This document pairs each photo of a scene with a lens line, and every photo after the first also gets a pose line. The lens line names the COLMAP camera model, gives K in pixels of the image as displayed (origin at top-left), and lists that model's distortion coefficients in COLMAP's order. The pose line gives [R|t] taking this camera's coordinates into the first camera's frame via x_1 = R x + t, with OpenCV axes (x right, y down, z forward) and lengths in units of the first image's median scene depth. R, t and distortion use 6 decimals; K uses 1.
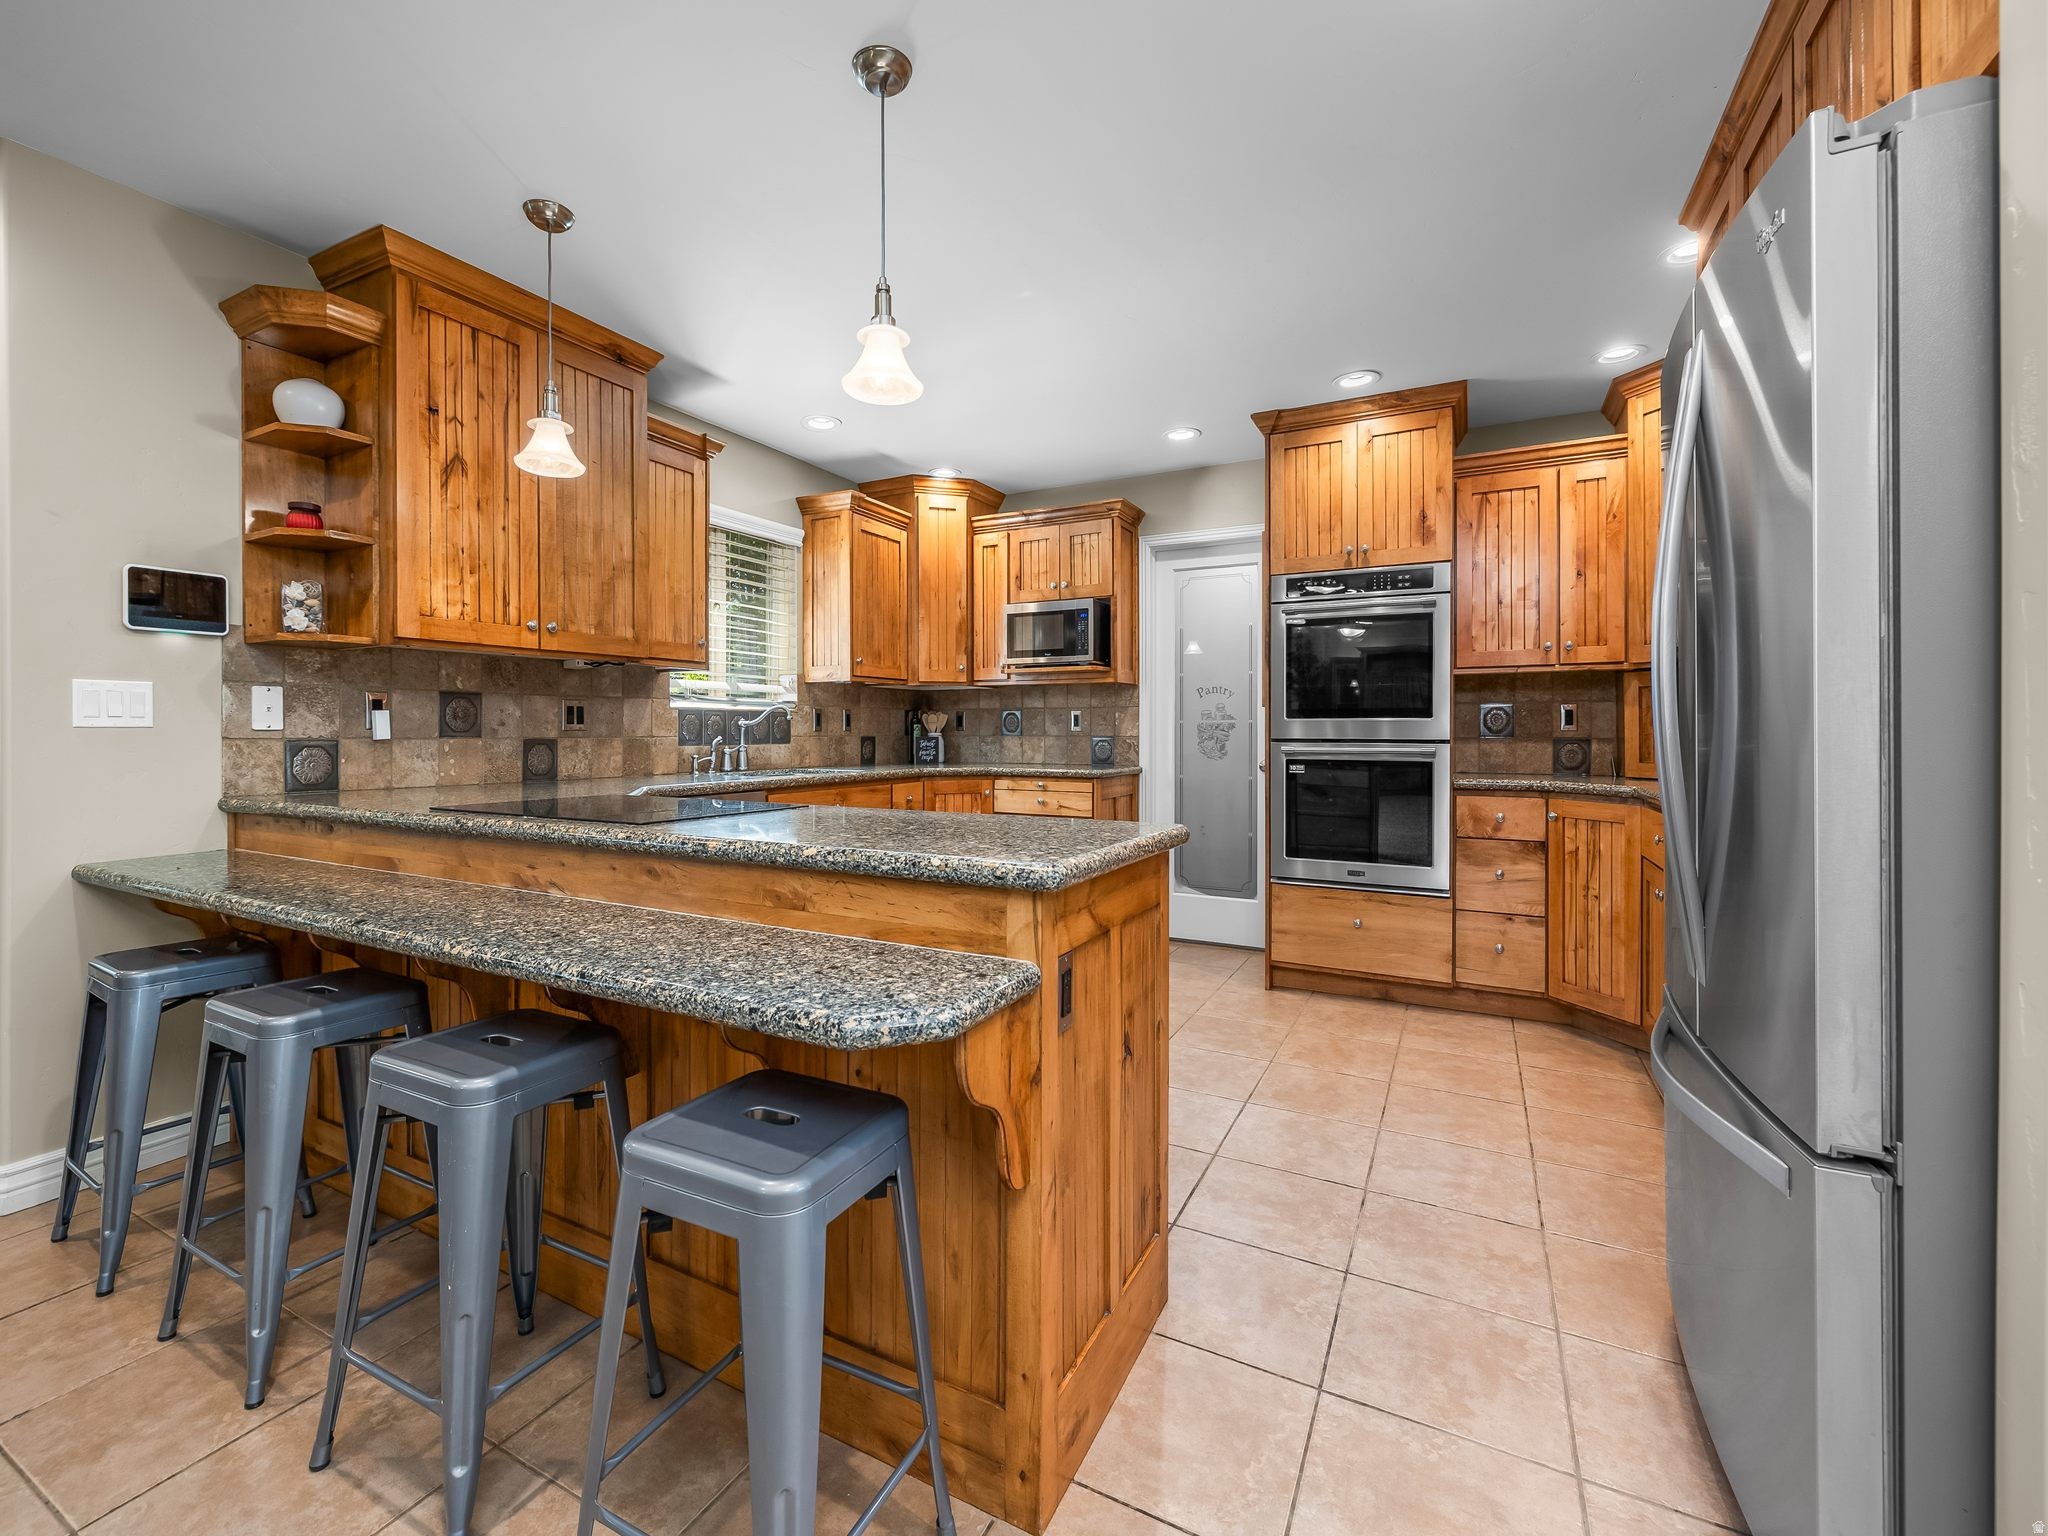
lens RADIAL K [[866.9, 0, 1000.2], [0, 866.9, 735.5], [0, 0, 1]] dist [0.000288, 0.001547]
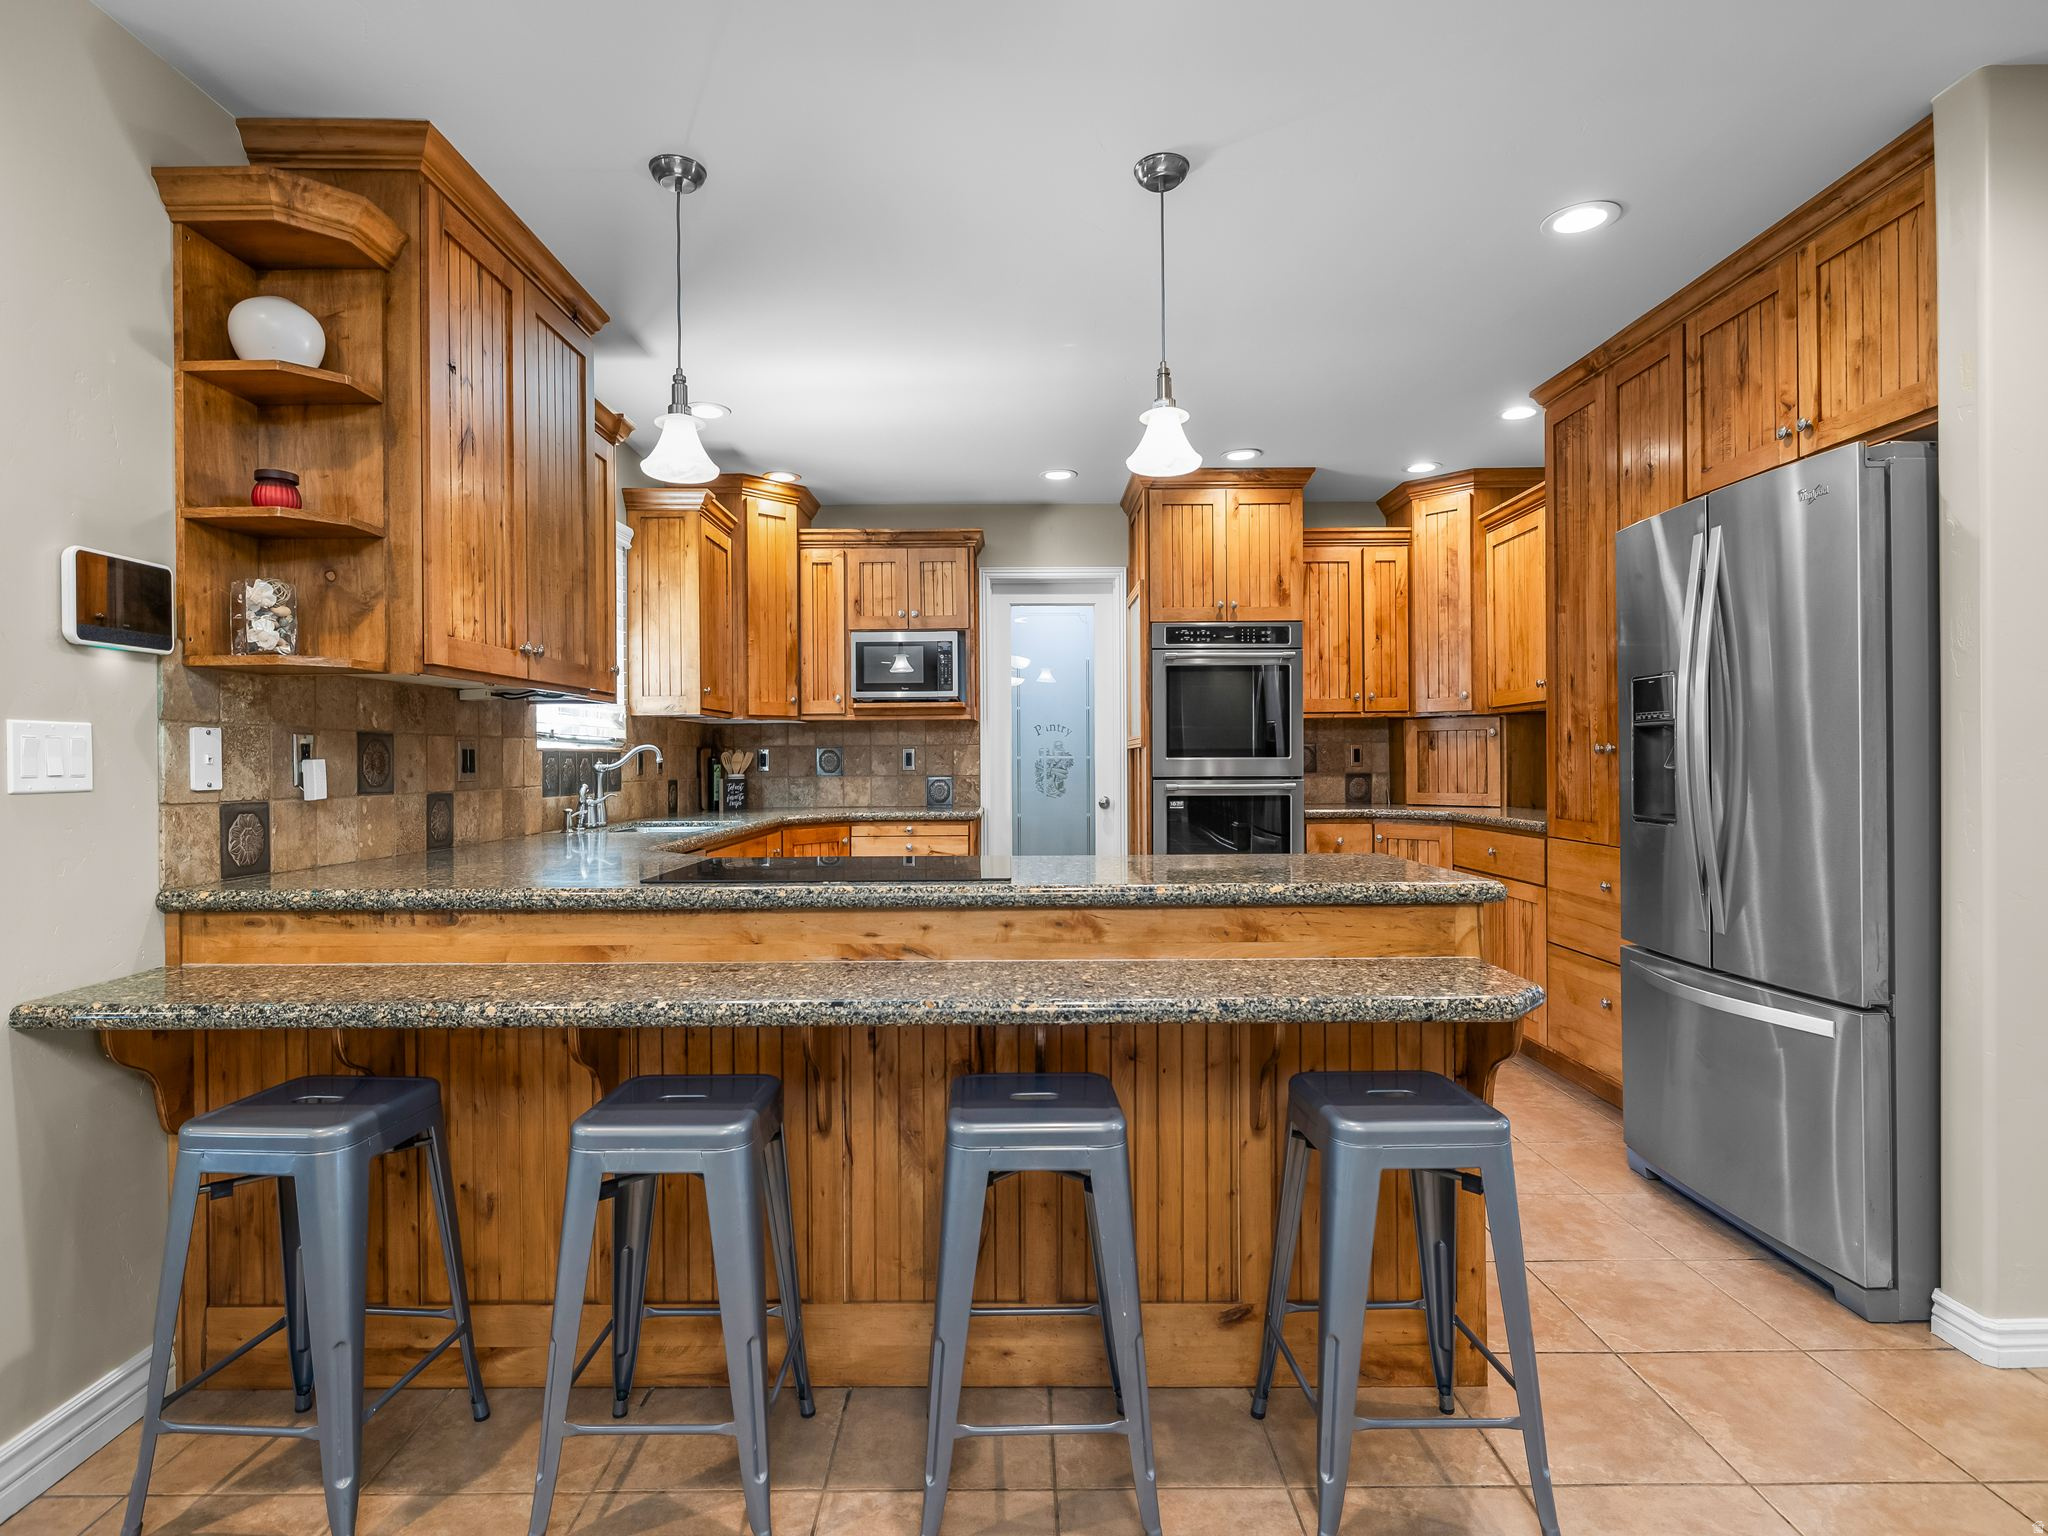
lens RADIAL K [[1021.4, 0, 1007.2], [0, 1021.4, 761.2], [0, 0, 1]] dist [0.002232, 0.000129]
pose [[0.882549, -0.007583, 0.470159, -0.530267], [0.010335, 0.999941, -0.003272, -0.016394], [-0.470107, 0.007747, 0.882575, -0.018656]]
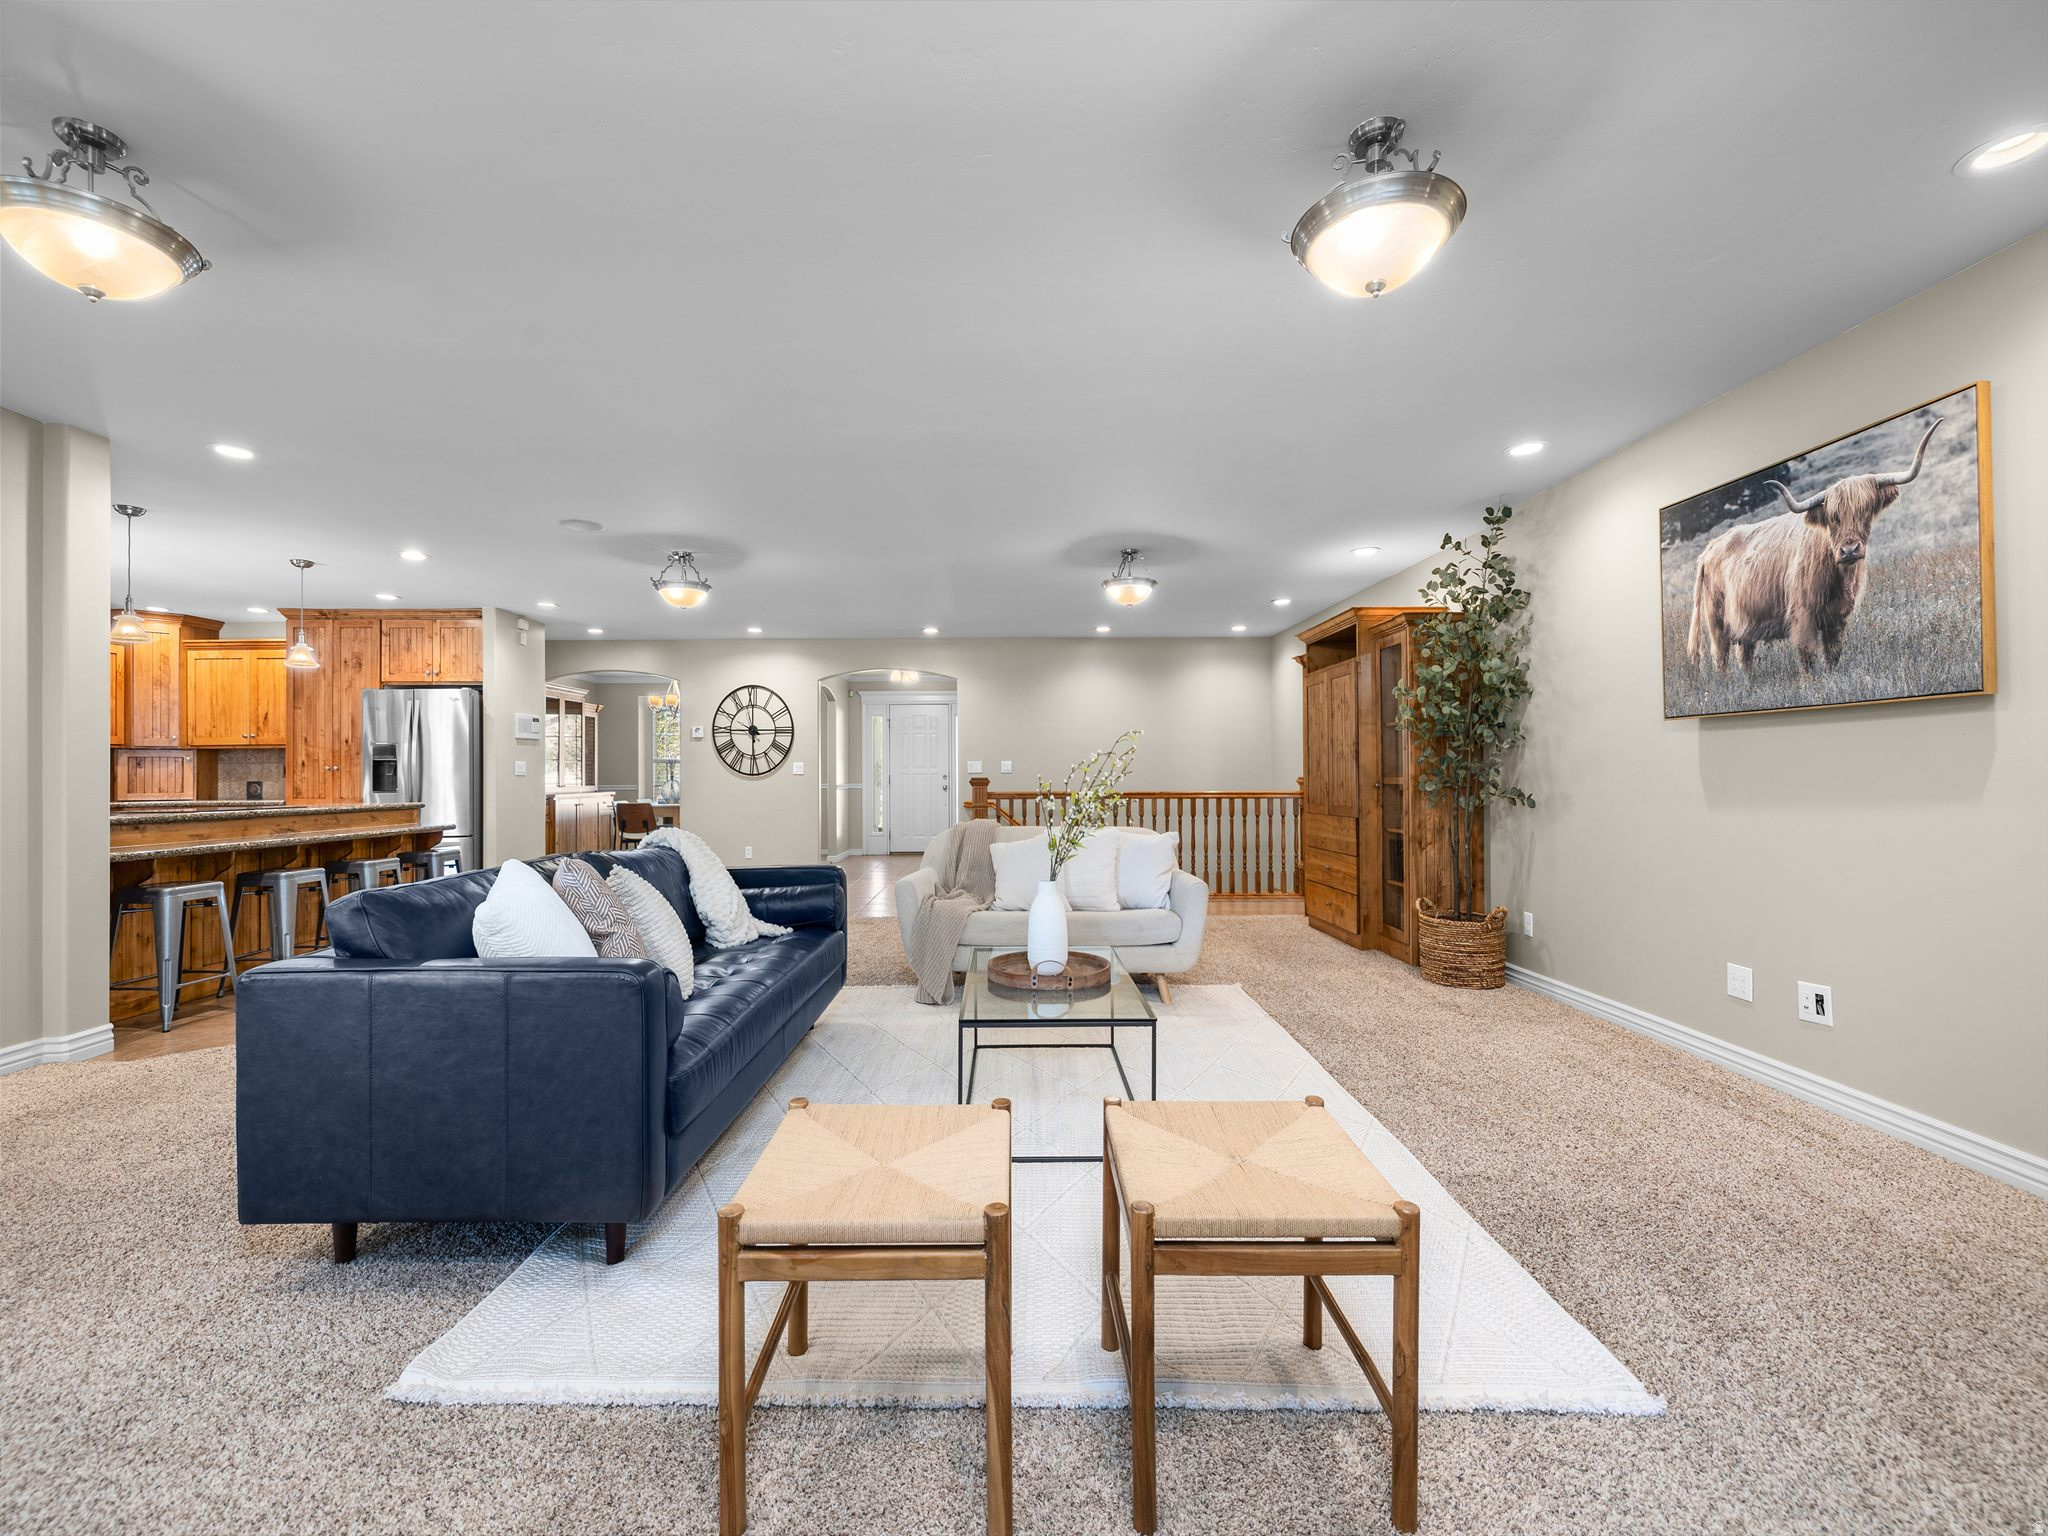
lens RADIAL K [[866.9, 0, 1004.5], [0, 866.9, 767.5], [0, 0, 1]] dist [0.000288, 0.001547]
pose [[-0.469931, 0.010289, 0.882643, -2.420467], [0.011792, 0.999916, -0.005378, 0.005428], [-0.882625, 0.007881, -0.470012, 0.154543]]
